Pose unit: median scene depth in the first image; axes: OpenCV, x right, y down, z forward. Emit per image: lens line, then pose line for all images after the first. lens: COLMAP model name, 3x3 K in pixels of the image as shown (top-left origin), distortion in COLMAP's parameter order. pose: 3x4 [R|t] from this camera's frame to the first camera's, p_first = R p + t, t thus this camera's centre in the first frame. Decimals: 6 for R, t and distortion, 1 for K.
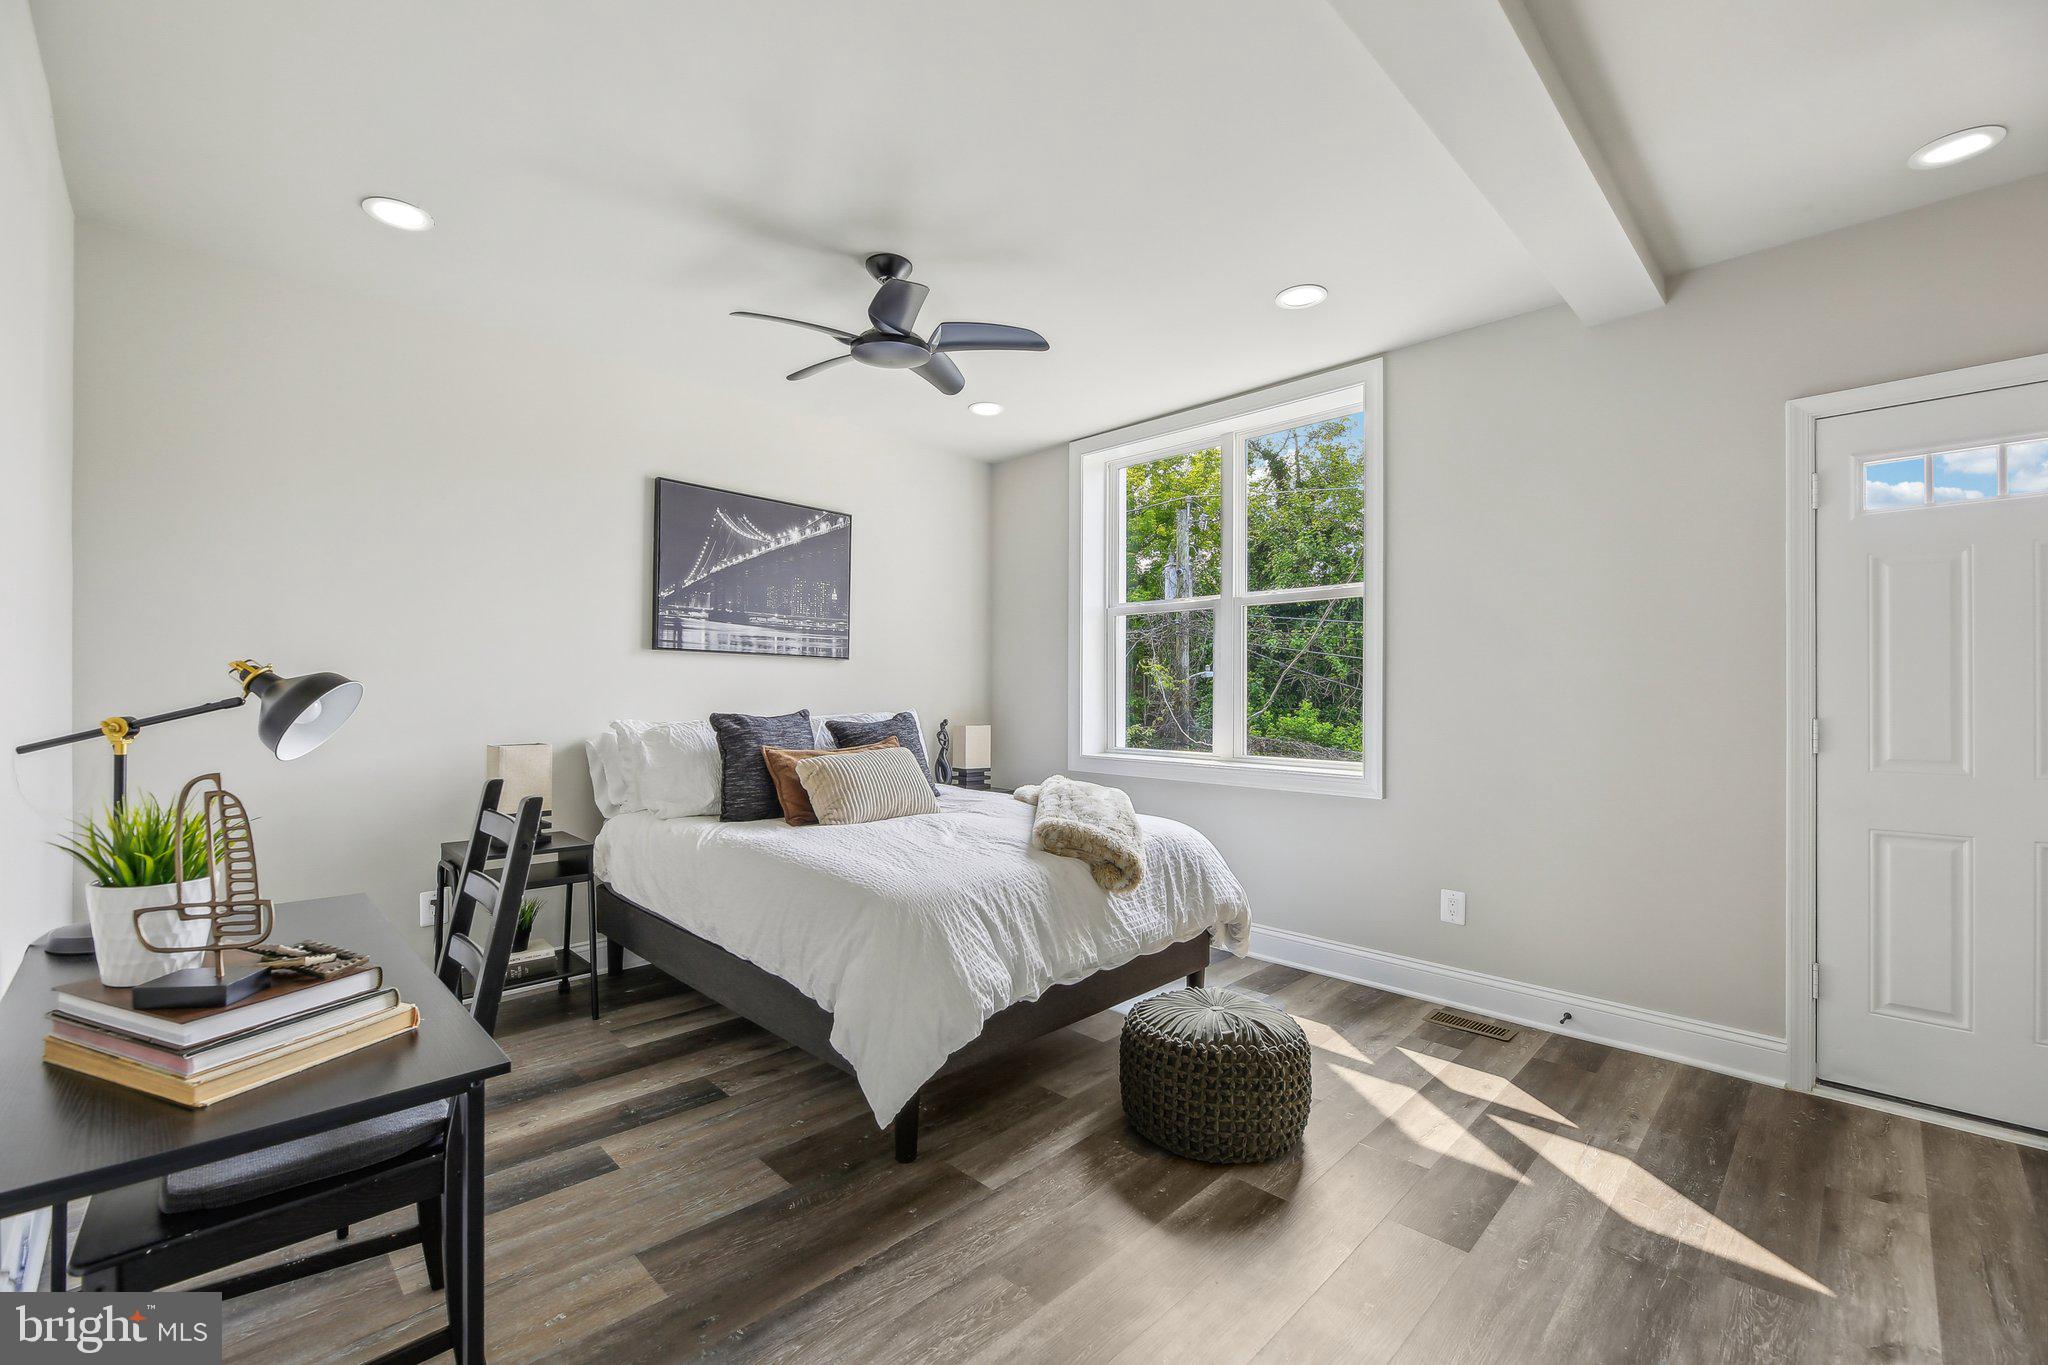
lens RADIAL K [[853.0, 0, 1021.2], [0, 853.0, 685.6], [0, 0, 1]] dist [-0.001131, -0.002558]
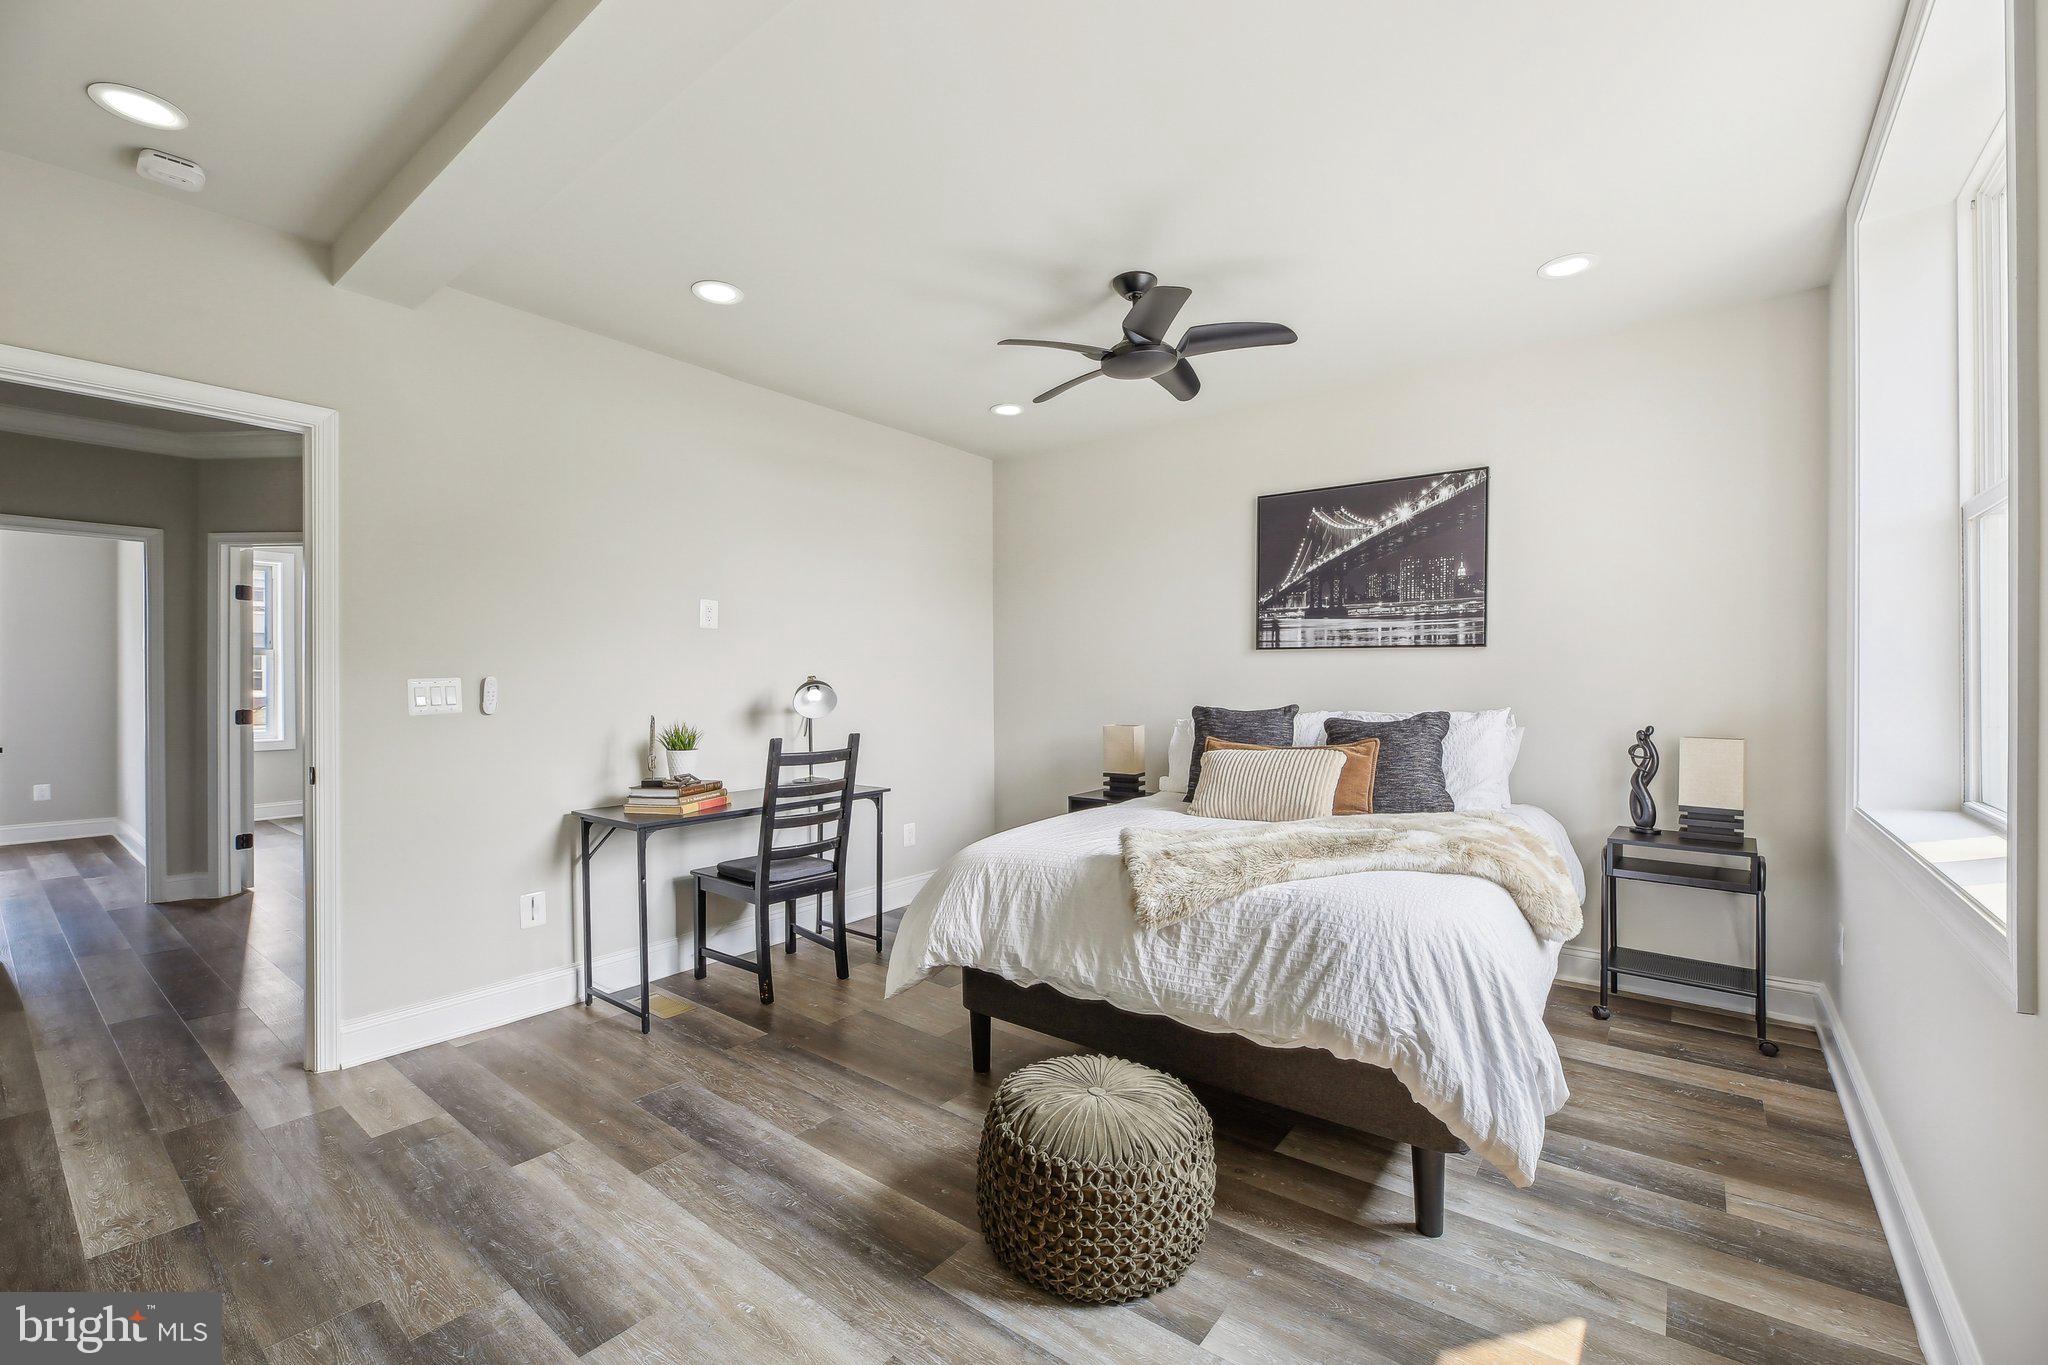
lens RADIAL K [[853.0, 0, 1023.2], [0, 853.0, 687.3], [0, 0, 1]] dist [-0.001131, -0.002558]
pose [[0.113332, -0.003109, -0.993552, 0.608691], [0.011577, 0.999931, -0.001808, 0.005571], [0.993490, -0.011298, 0.113360, 0.517673]]
